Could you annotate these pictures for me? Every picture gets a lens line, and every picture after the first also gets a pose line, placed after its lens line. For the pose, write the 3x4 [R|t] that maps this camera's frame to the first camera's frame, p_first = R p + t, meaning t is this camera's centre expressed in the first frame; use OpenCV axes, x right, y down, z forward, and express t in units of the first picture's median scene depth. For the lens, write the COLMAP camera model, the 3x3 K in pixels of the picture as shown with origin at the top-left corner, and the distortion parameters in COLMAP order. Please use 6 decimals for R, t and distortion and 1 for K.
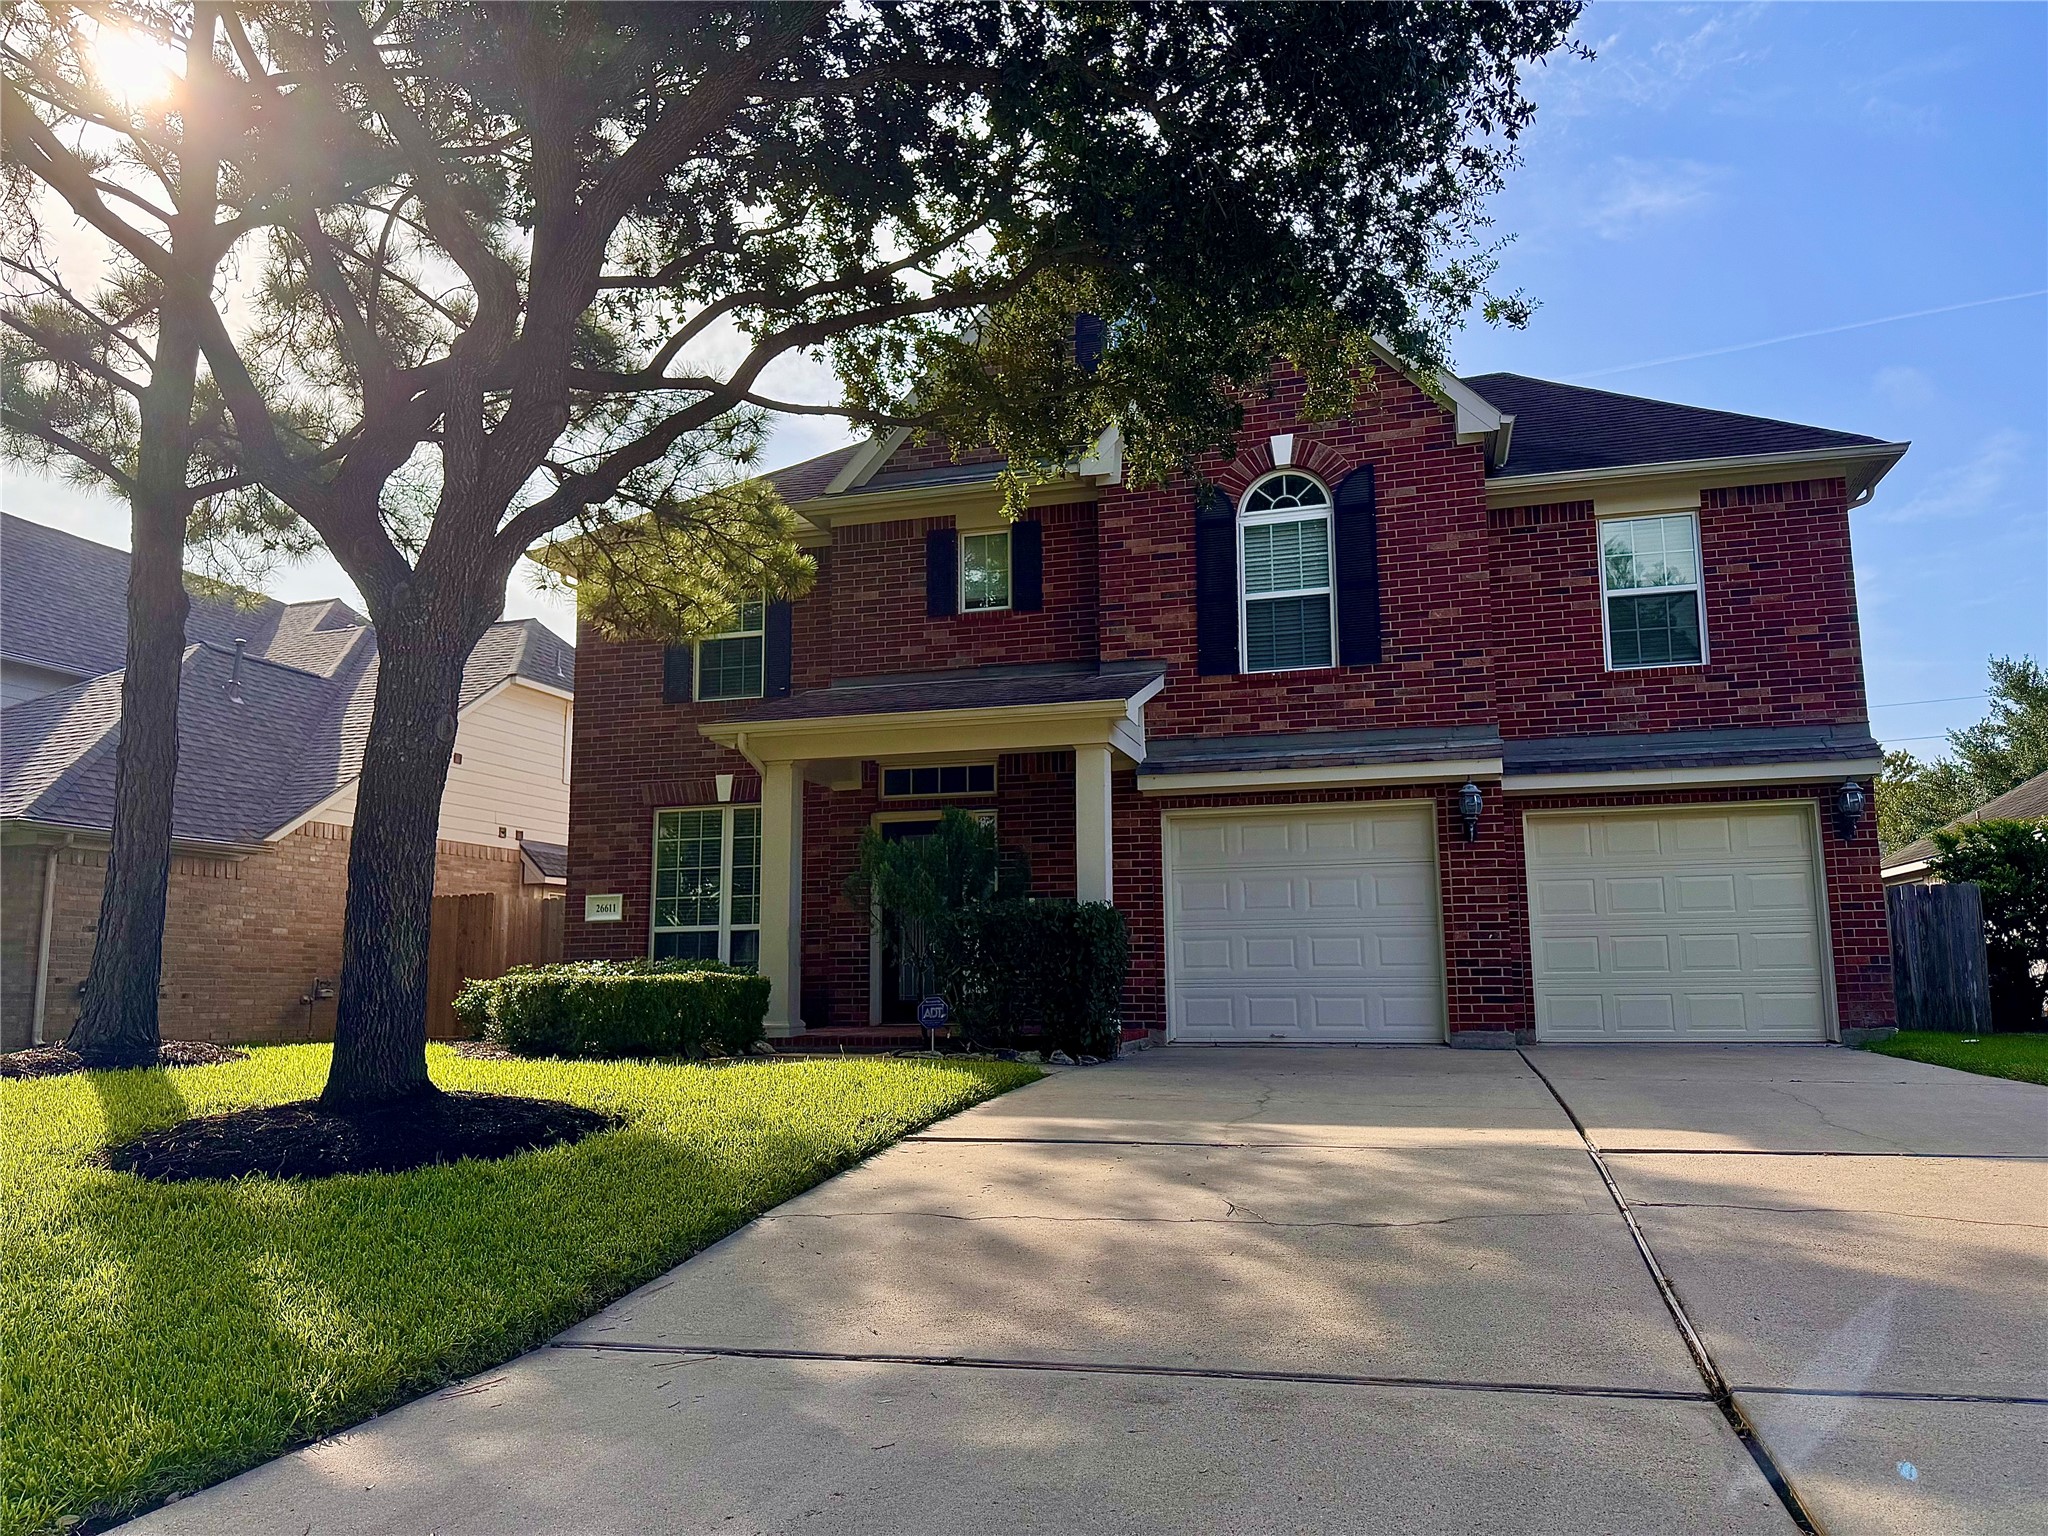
lens RADIAL K [[1482.5, 0, 1030.6], [0, 1482.5, 781.4], [0, 0, 1]] dist [0.075192, -0.009605]
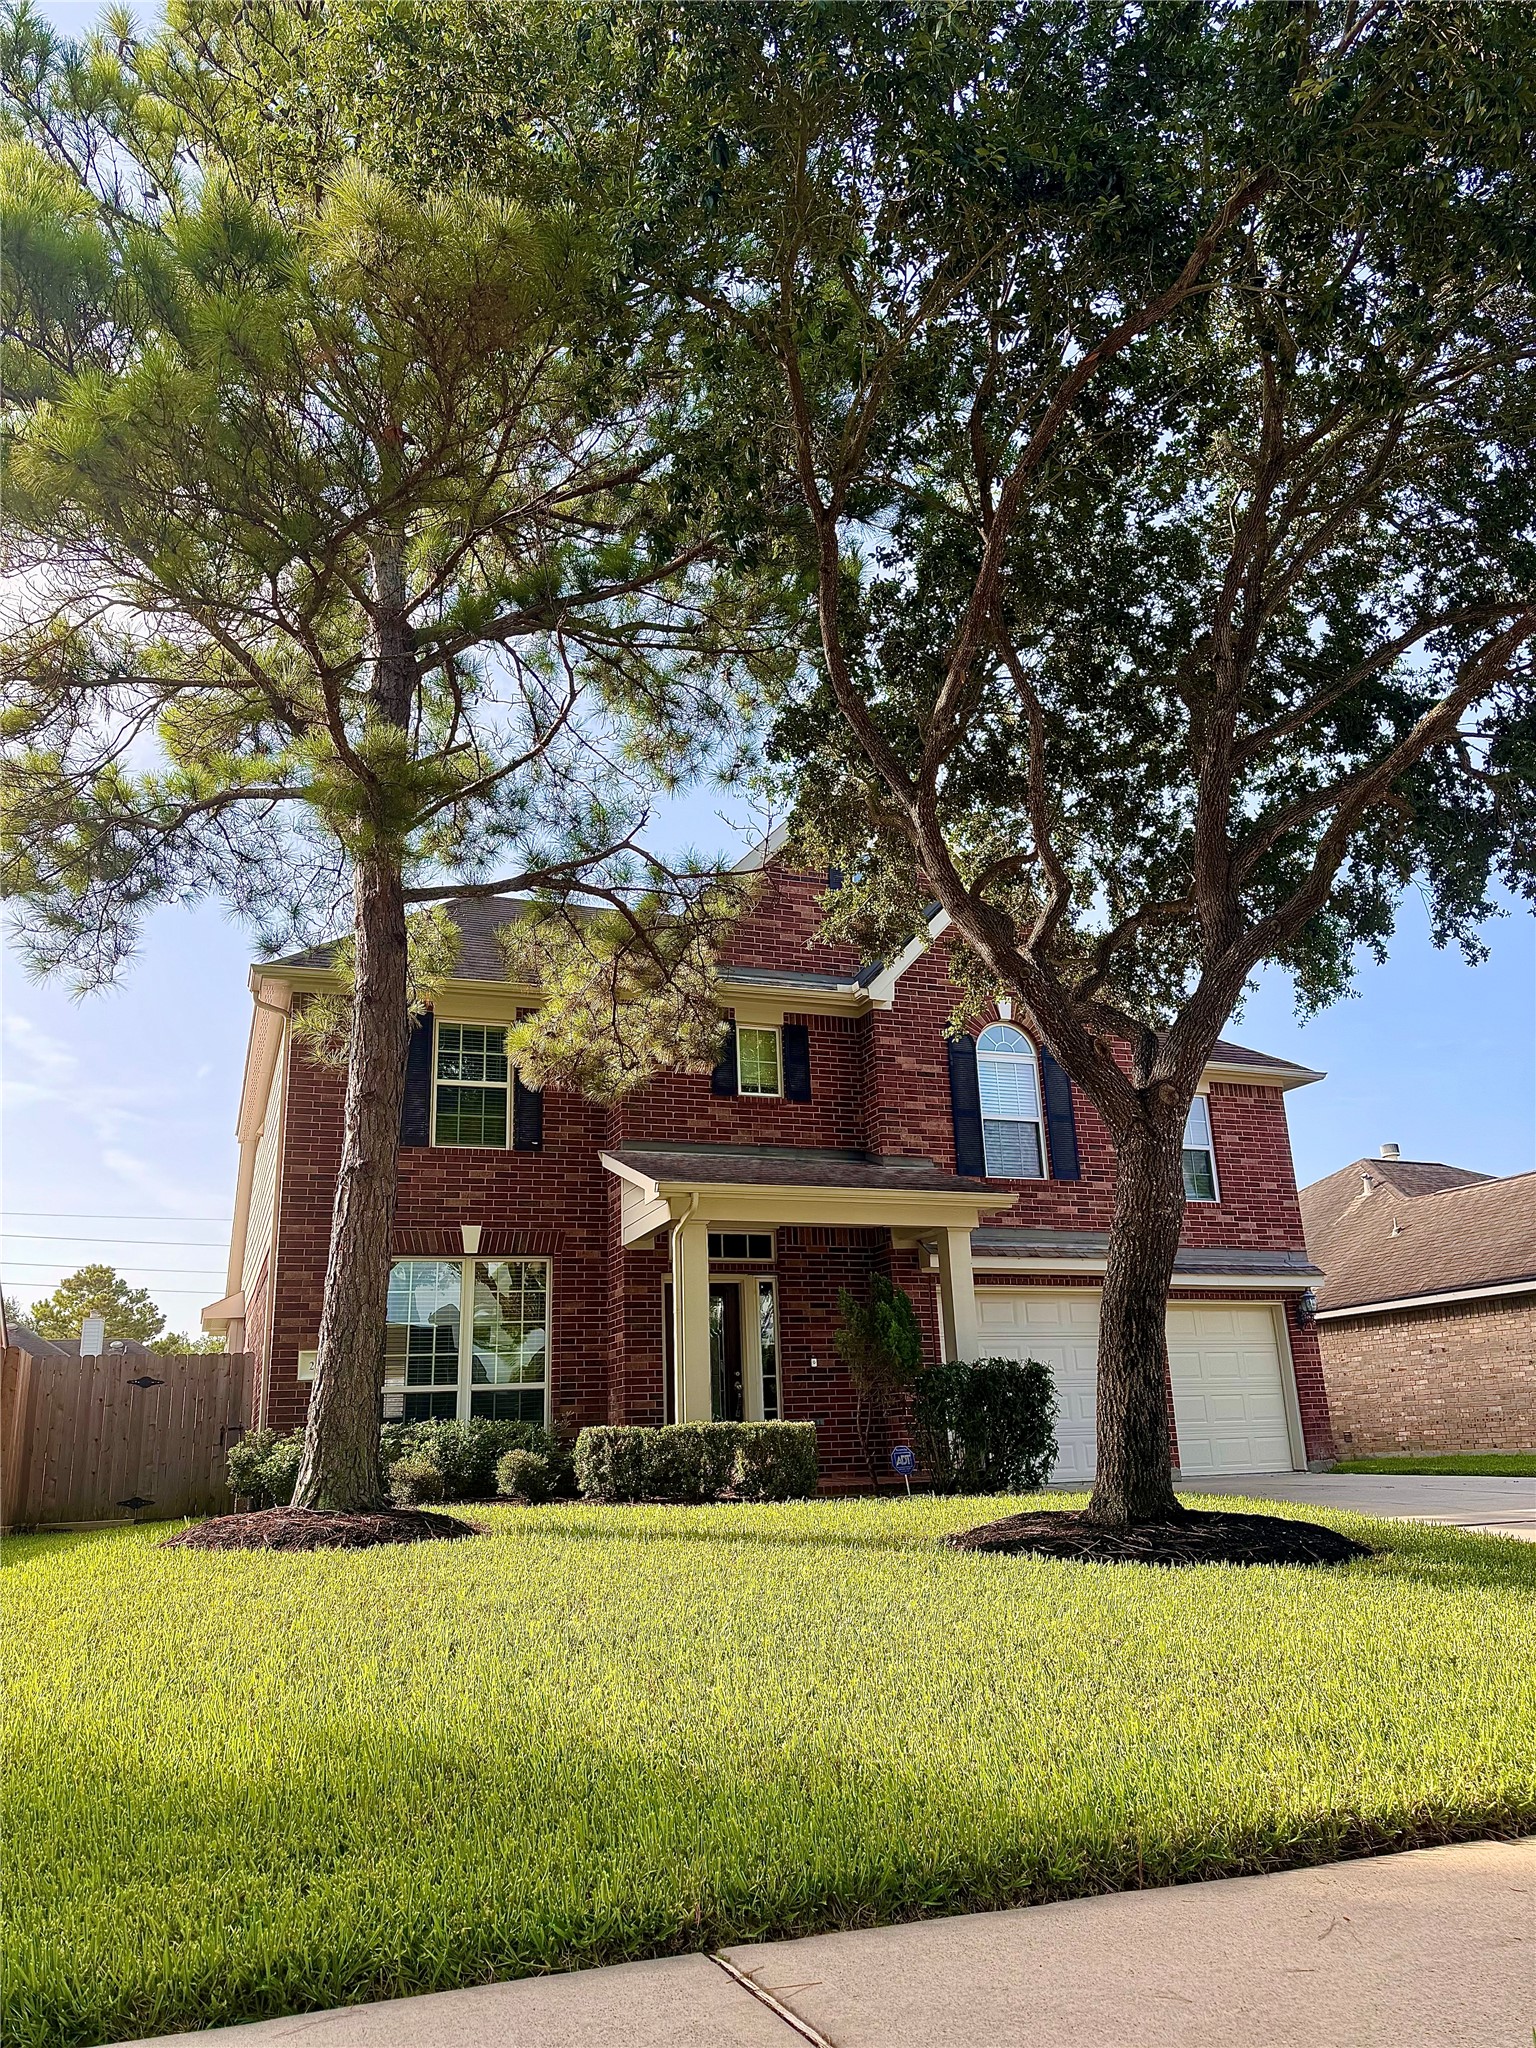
lens RADIAL K [[1482.5, 0, 777.7], [0, 1482.5, 1011.4], [0, 0, 1]] dist [0.075192, -0.009605]
pose [[0.788239, 0.158555, 0.594591, -0.718837], [-0.055466, 0.980609, -0.187962, 0.033647], [-0.612864, 0.115179, 0.781749, 0.107241]]
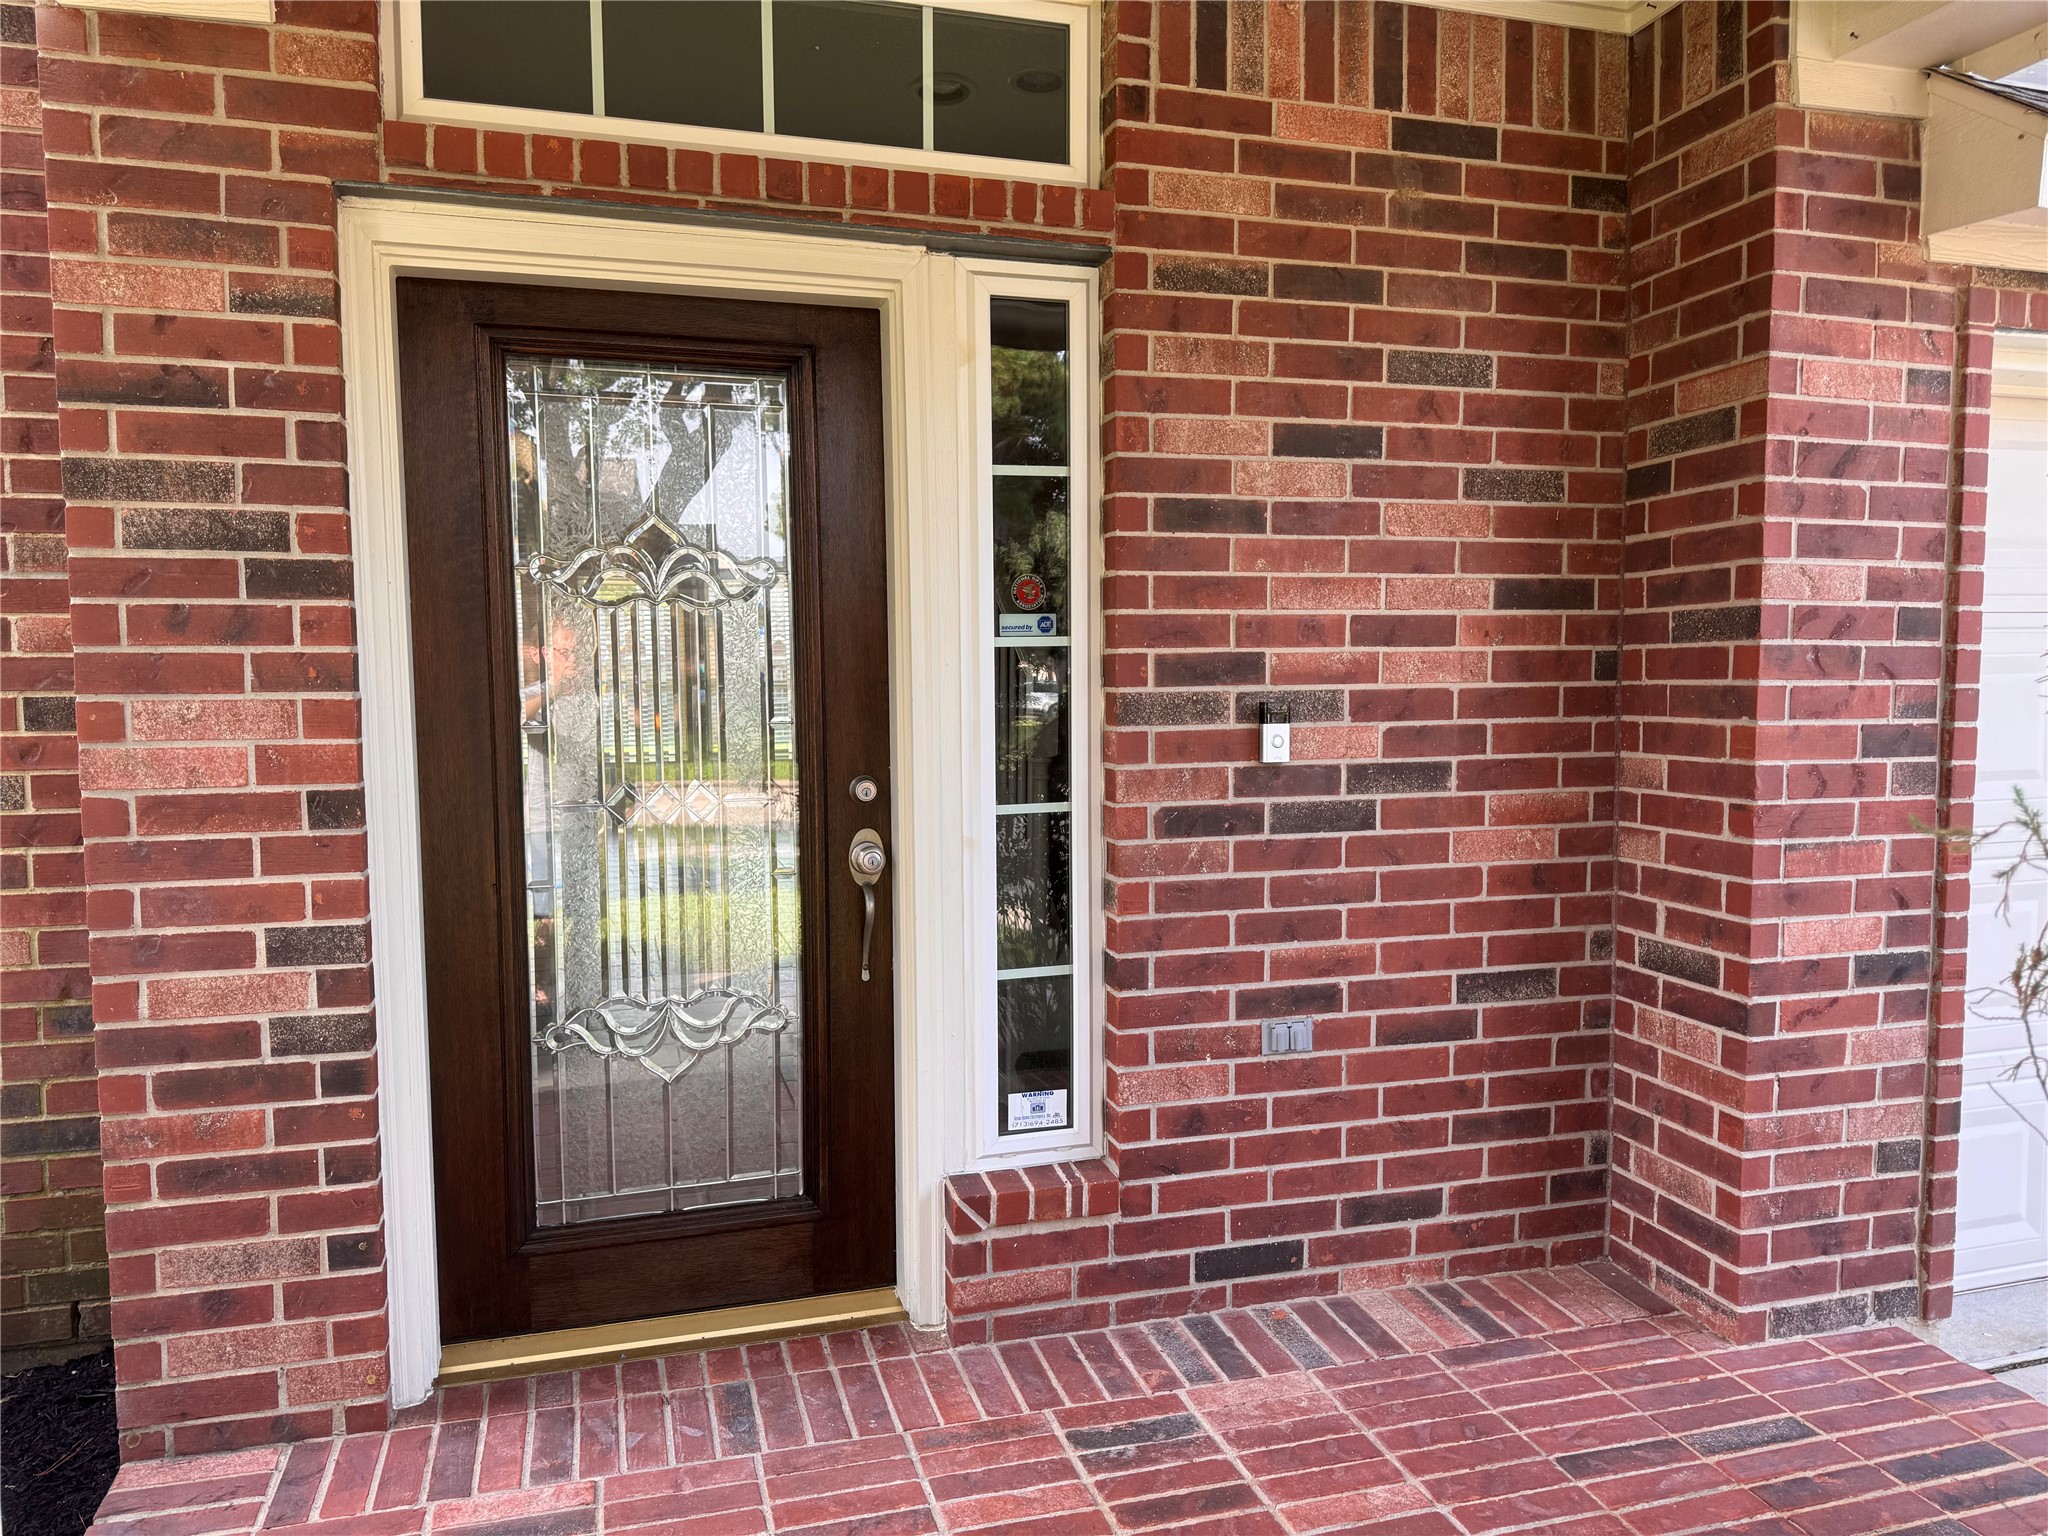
lens RADIAL K [[1482.5, 0, 1018.9], [0, 1482.5, 781.9], [0, 0, 1]] dist [0.075192, -0.009605]
pose [[0.851423, -0.038518, 0.523063, -0.138124], [-0.077111, 0.977269, 0.197483, 0.047234], [-0.518780, -0.208476, 0.829099, 0.830814]]
